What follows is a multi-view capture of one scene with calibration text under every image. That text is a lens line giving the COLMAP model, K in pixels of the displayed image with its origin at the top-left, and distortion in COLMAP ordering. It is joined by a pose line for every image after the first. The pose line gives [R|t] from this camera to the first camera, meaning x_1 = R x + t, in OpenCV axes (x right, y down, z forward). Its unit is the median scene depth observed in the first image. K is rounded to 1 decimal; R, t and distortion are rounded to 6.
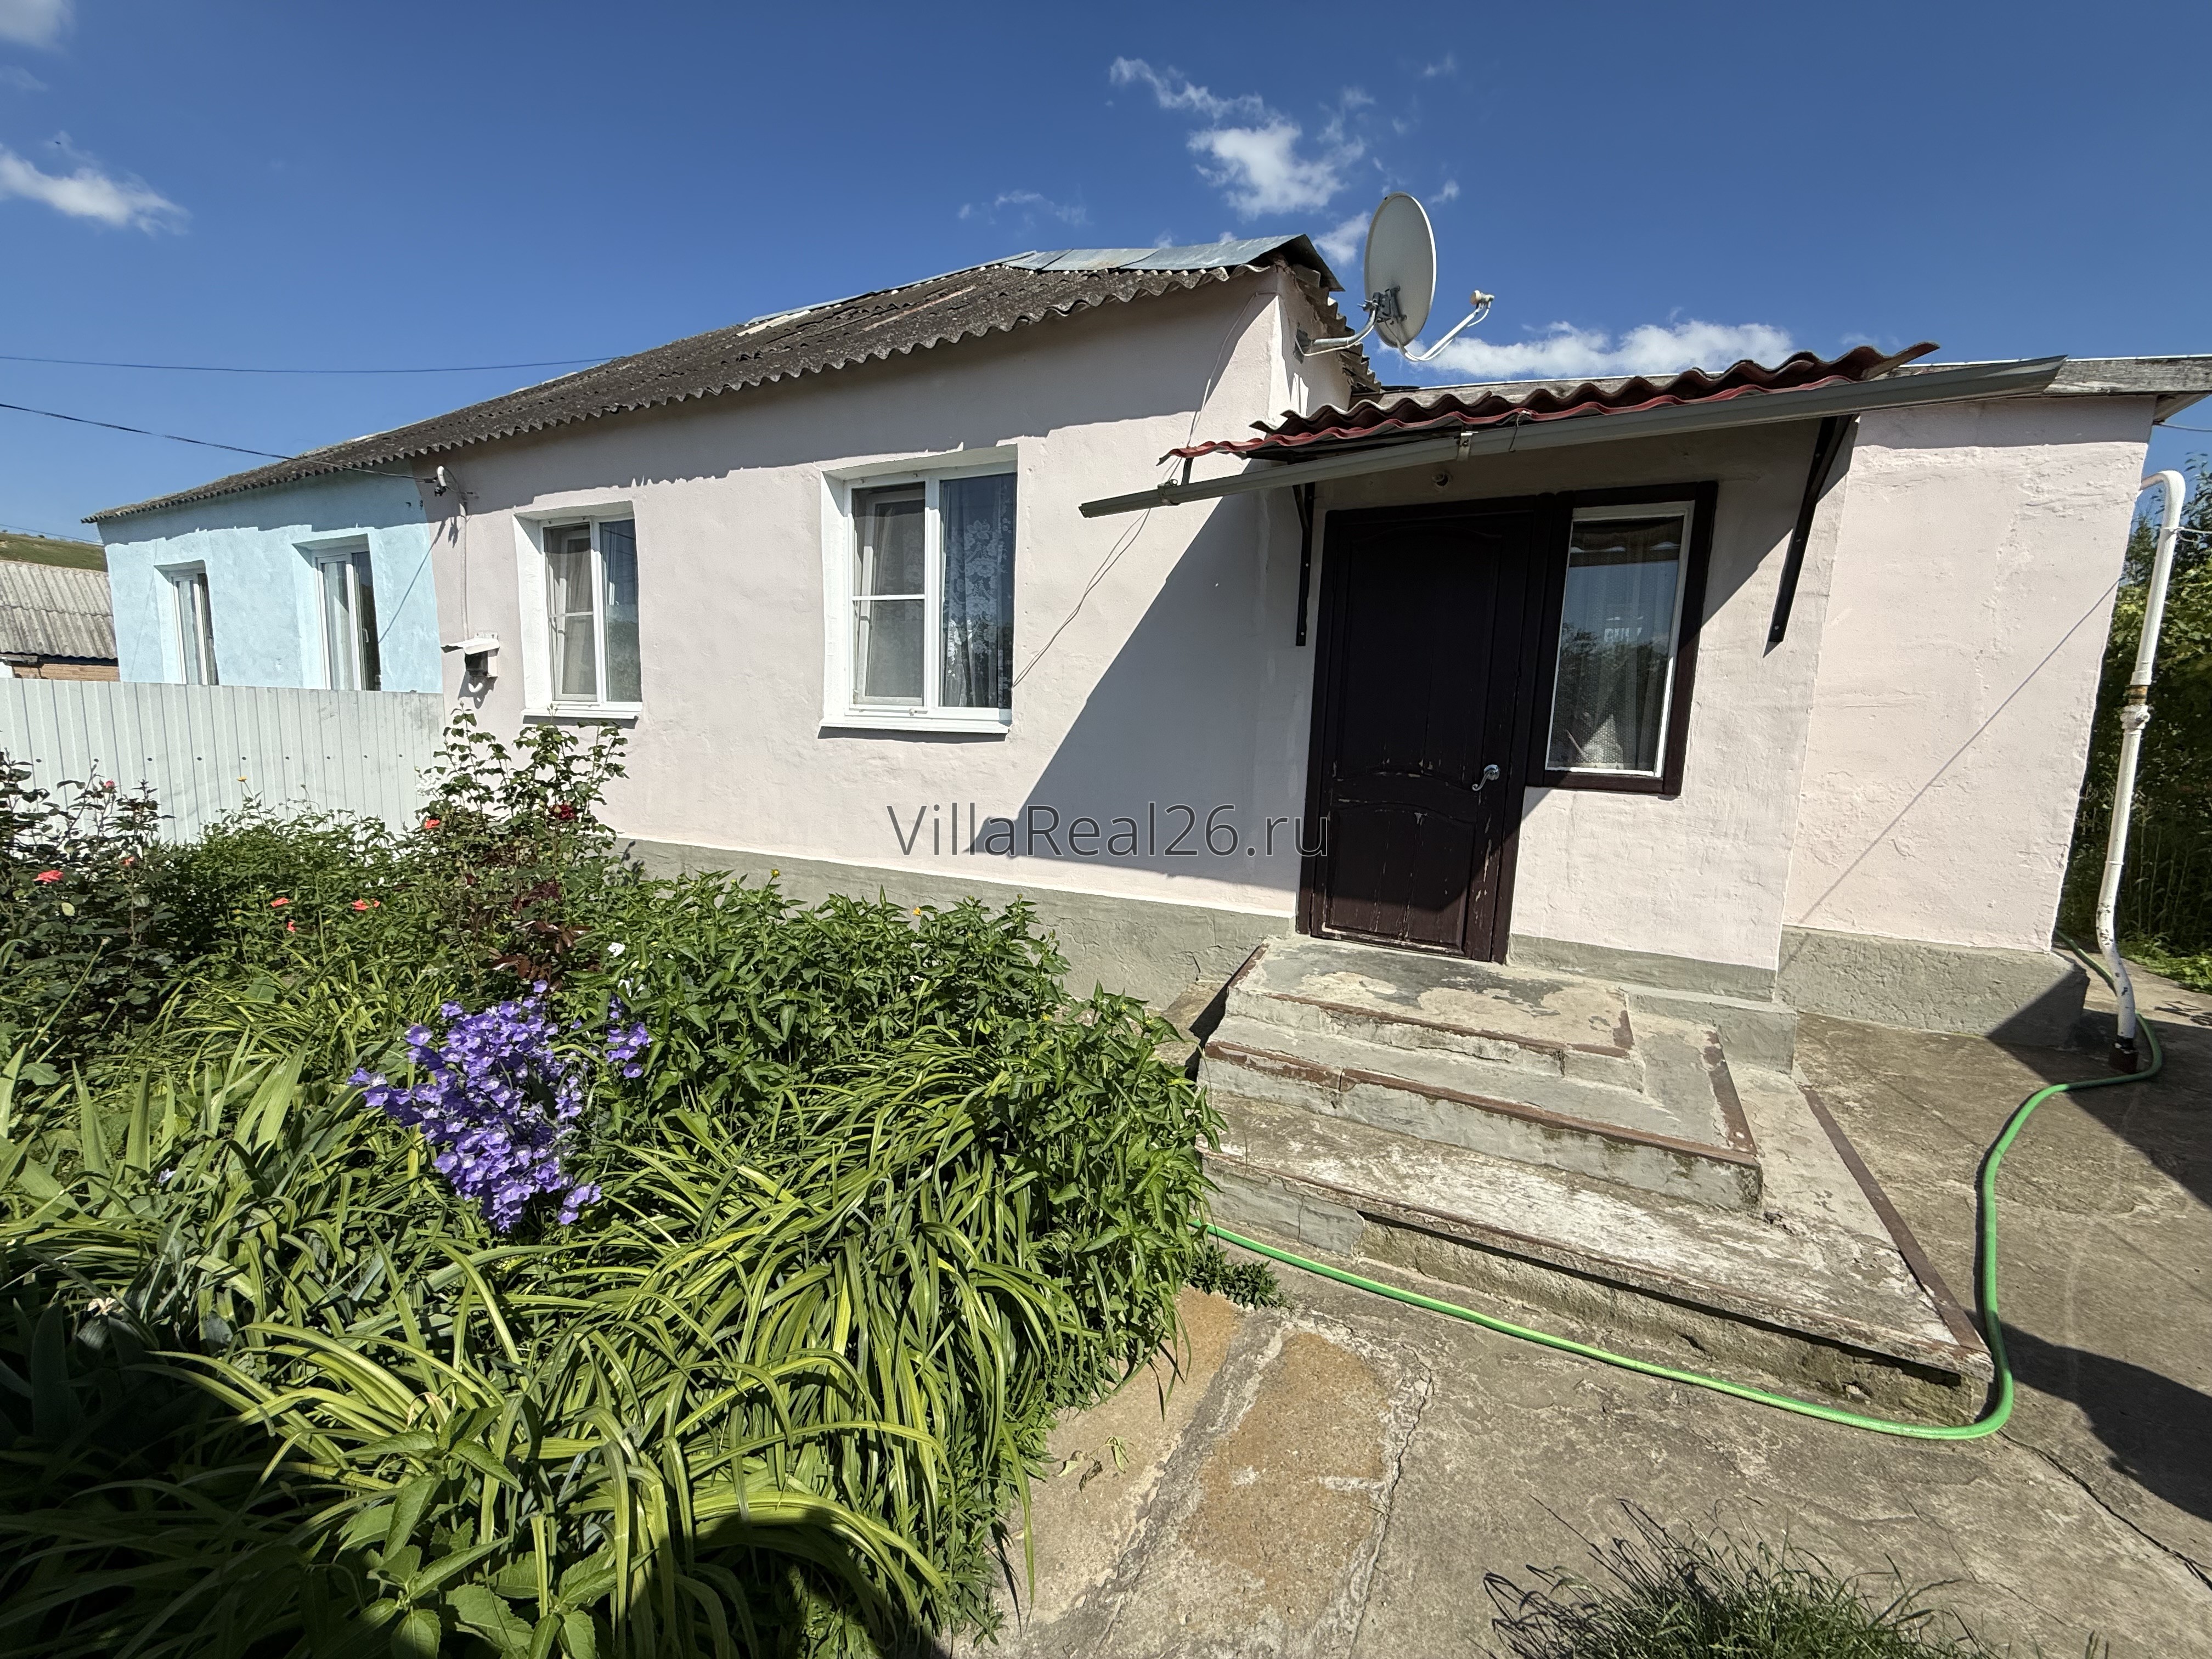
lens RADIAL K [[884.8, 0, 1094.2], [0, 884.8, 827.5], [0, 0, 1]] dist [0.000055, 0.000034]
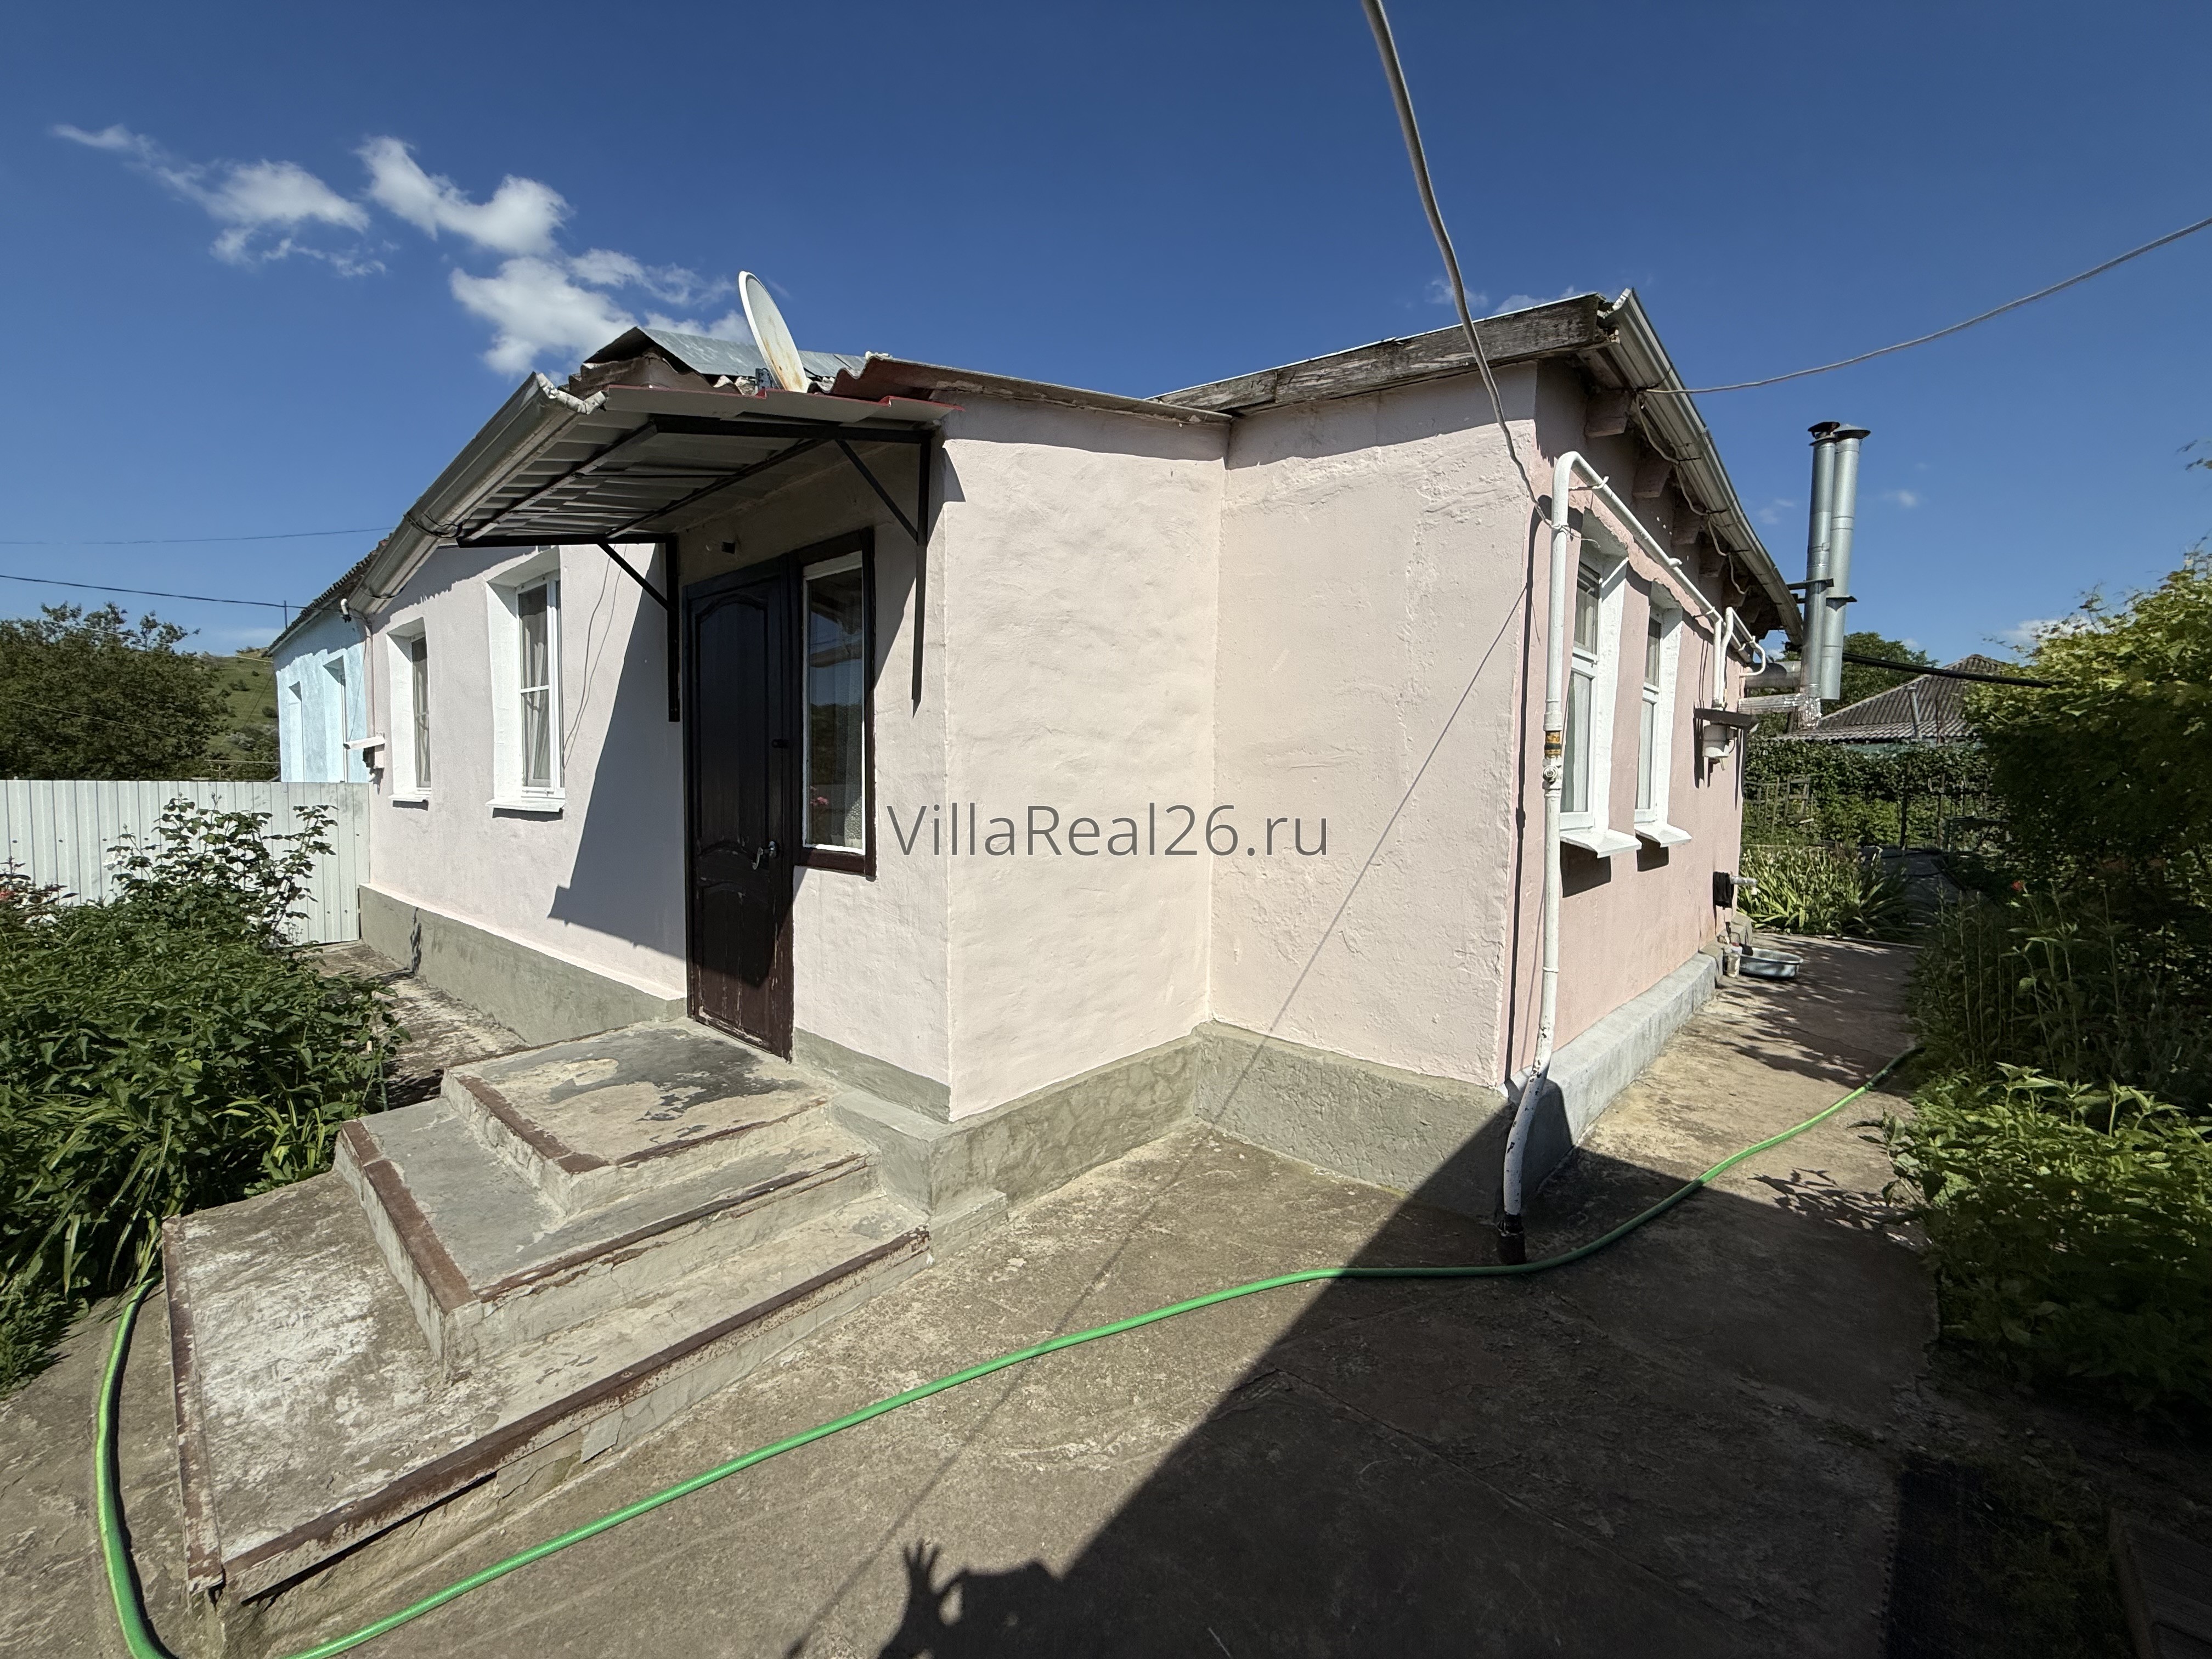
lens RADIAL K [[884.8, 0, 1098.1], [0, 884.8, 830.1], [0, 0, 1]] dist [0.000055, 0.000034]
pose [[0.967790, -0.007656, -0.251641, 1.137318], [-0.011614, 0.997116, -0.075000, -0.019329], [0.251490, 0.075507, 0.964910, 0.213451]]
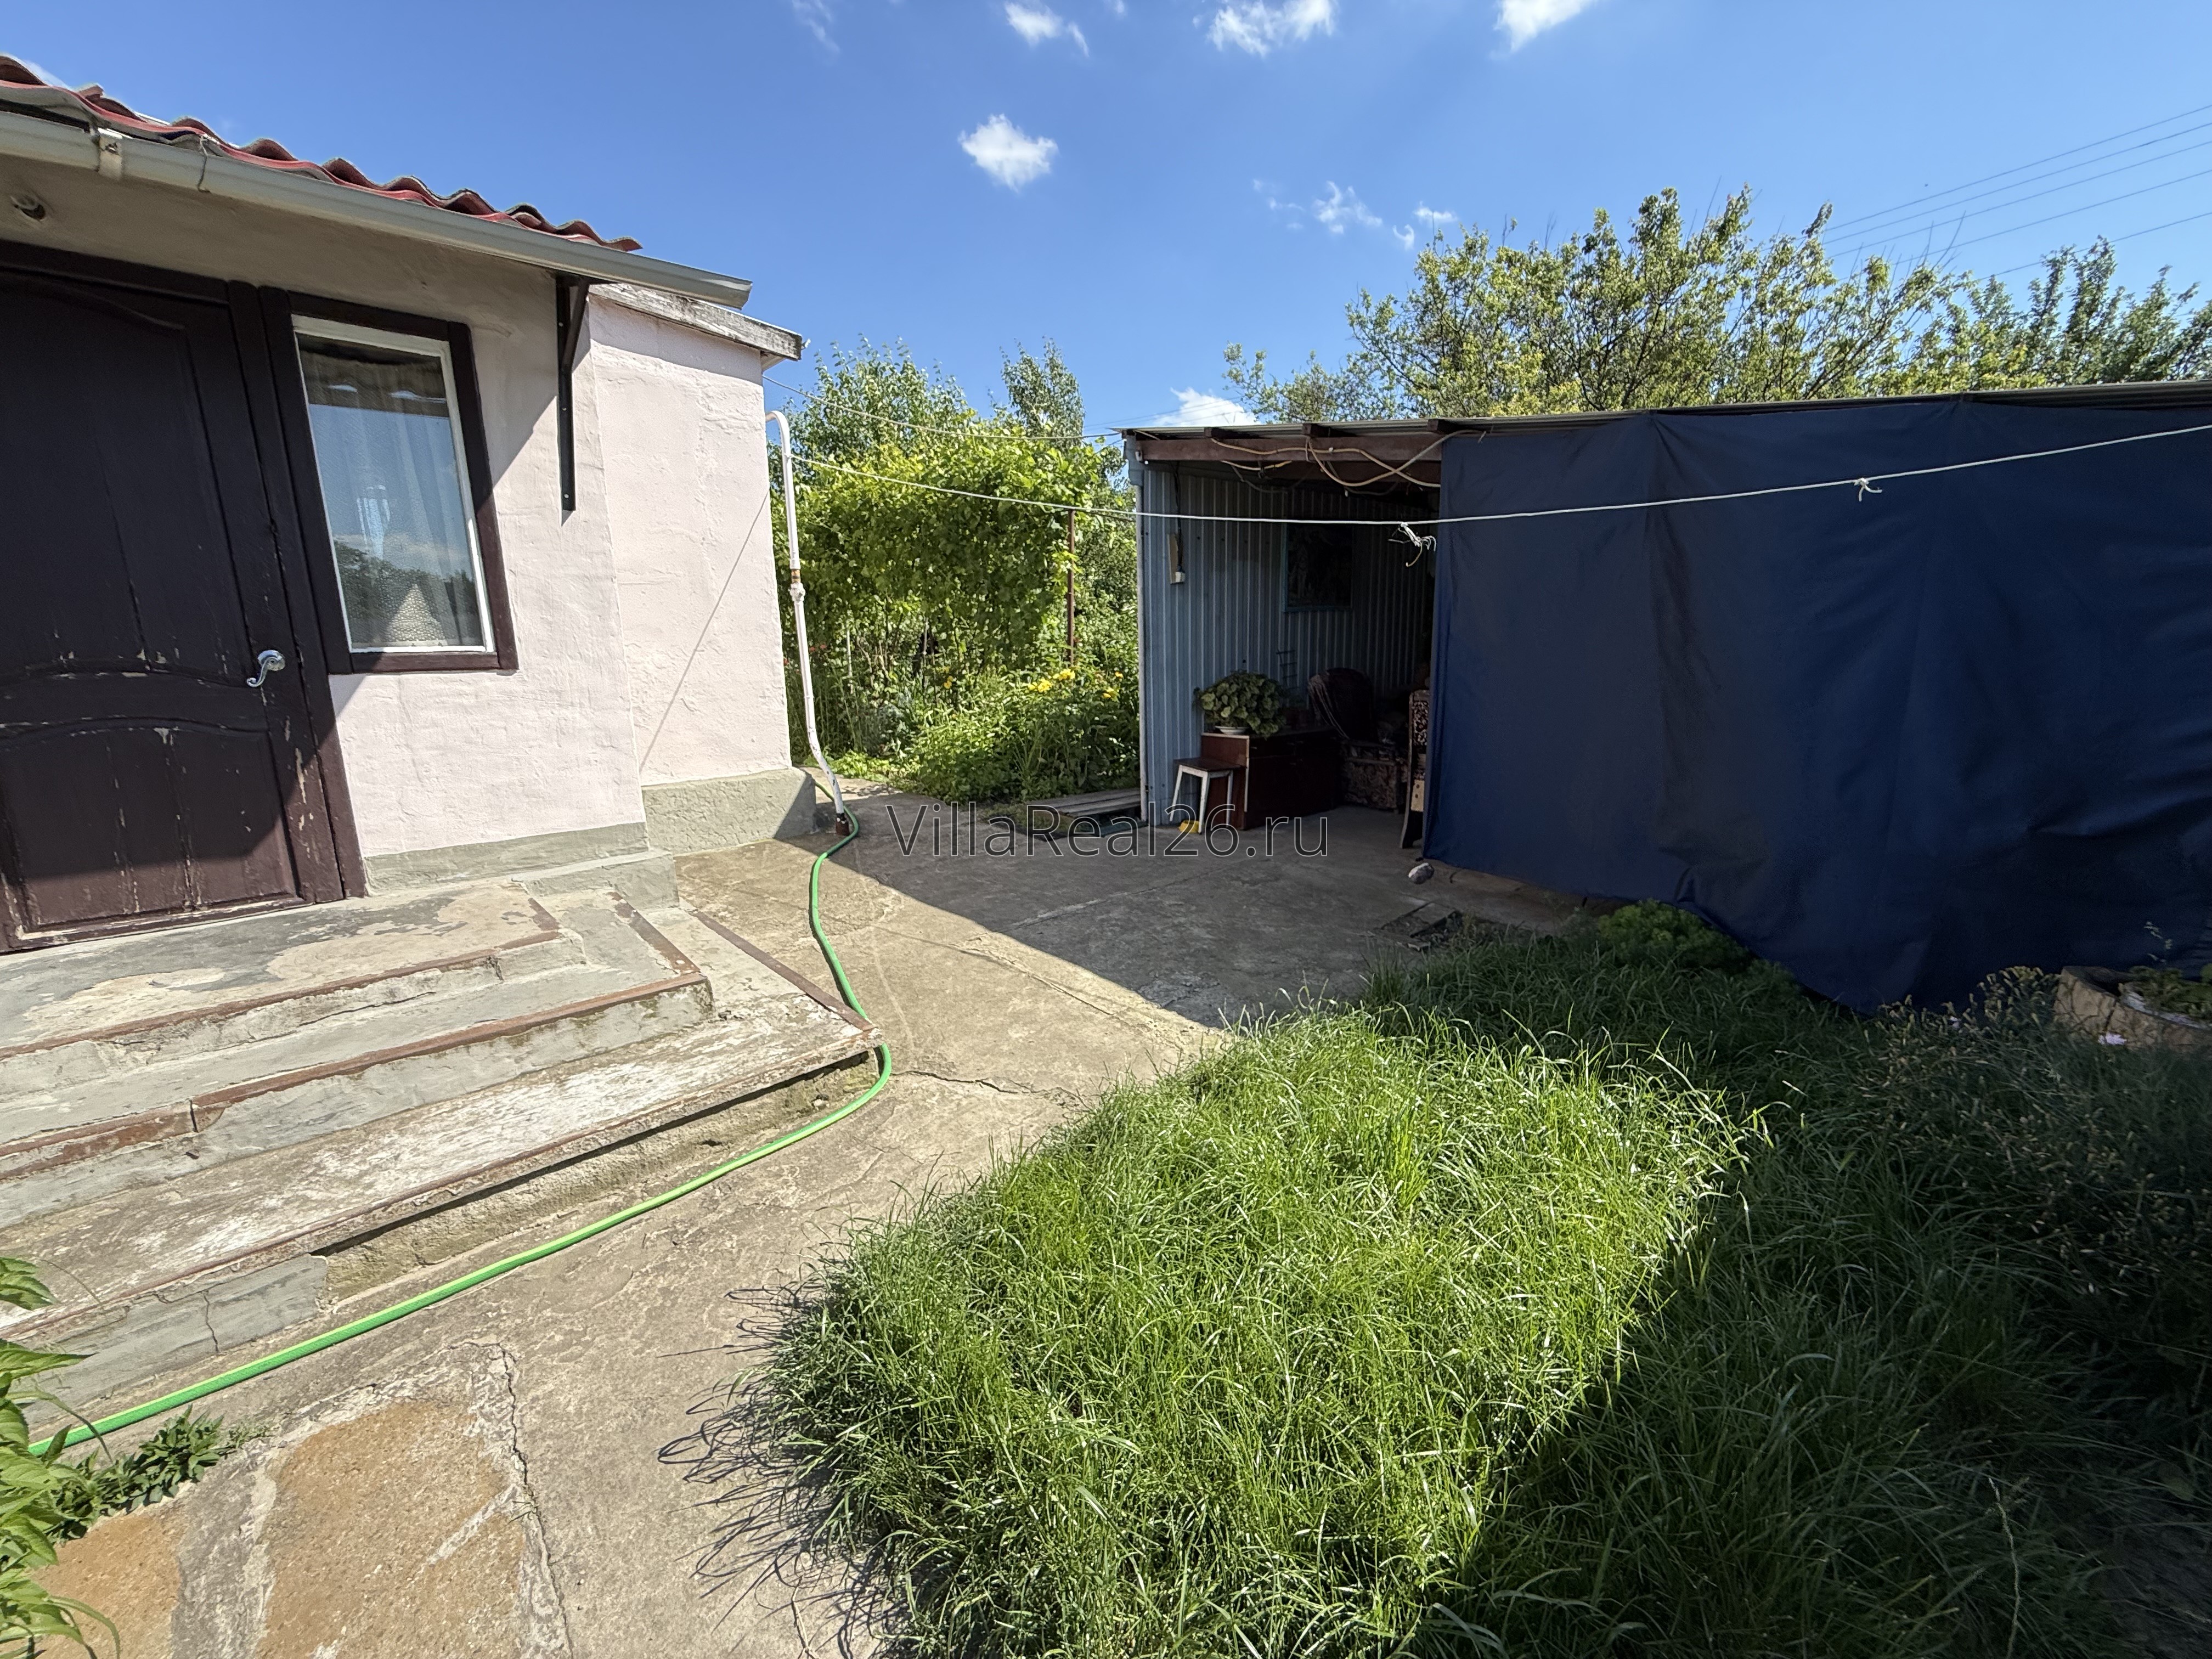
lens RADIAL K [[884.8, 0, 1107.6], [0, 884.8, 829.8], [0, 0, 1]] dist [0.000055, 0.000034]
pose [[0.323642, -0.240178, 0.915189, -0.056357], [0.139040, 0.968818, 0.205083, 0.025552], [-0.935908, 0.060875, 0.346944, 0.078280]]
